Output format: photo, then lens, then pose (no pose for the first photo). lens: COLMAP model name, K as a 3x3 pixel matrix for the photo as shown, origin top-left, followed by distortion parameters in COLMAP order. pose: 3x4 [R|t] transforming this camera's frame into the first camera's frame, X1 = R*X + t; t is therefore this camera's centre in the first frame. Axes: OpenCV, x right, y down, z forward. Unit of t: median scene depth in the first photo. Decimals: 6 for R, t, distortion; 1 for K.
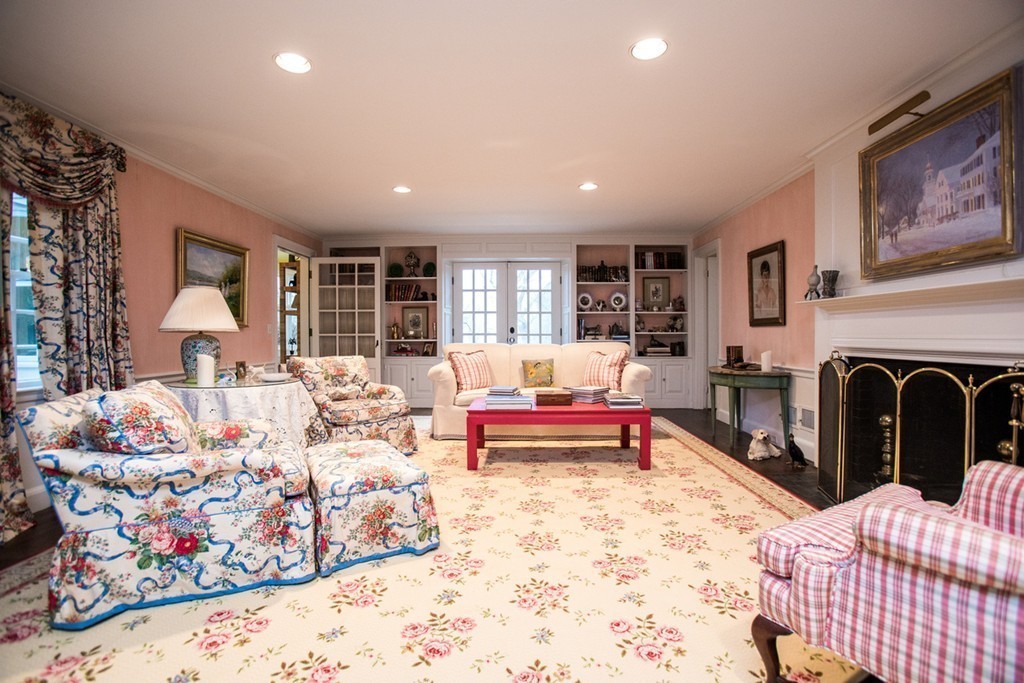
lens RADIAL K [[468.6, 0, 512.0], [0, 468.6, 338.1], [0, 0, 1]] dist [-0.024568, 0.002865]
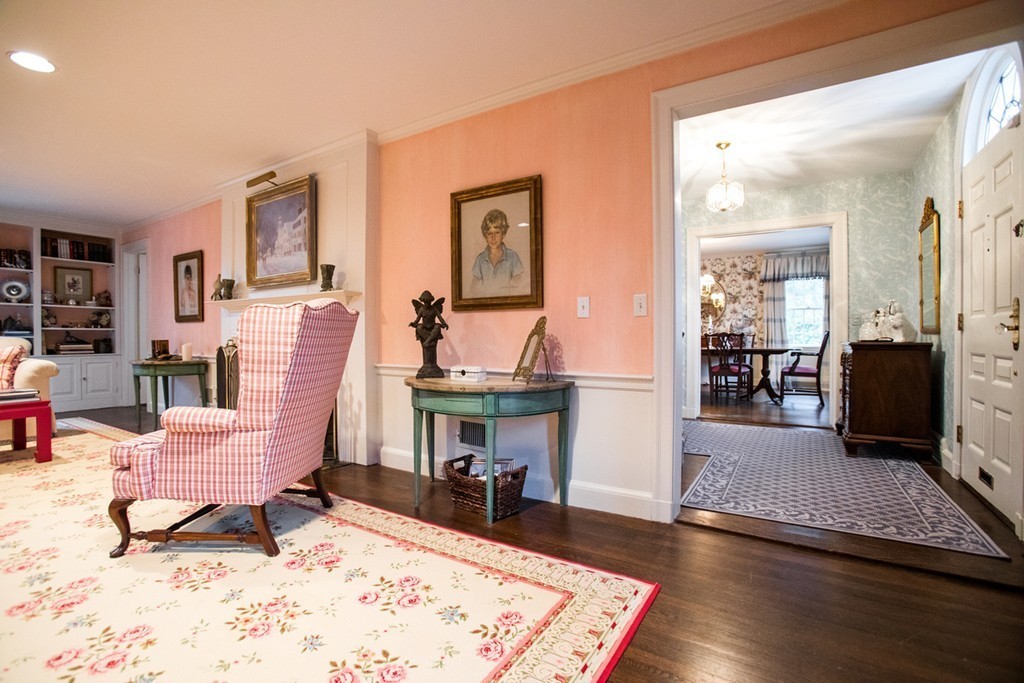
lens RADIAL K [[468.6, 0, 510.2], [0, 468.6, 338.2], [0, 0, 1]] dist [-0.024568, 0.002865]
pose [[0.516690, -0.005369, 0.856156, -0.026312], [0.010785, 0.999942, -0.000239, 0.023706], [-0.856105, 0.009358, 0.516718, -0.276806]]
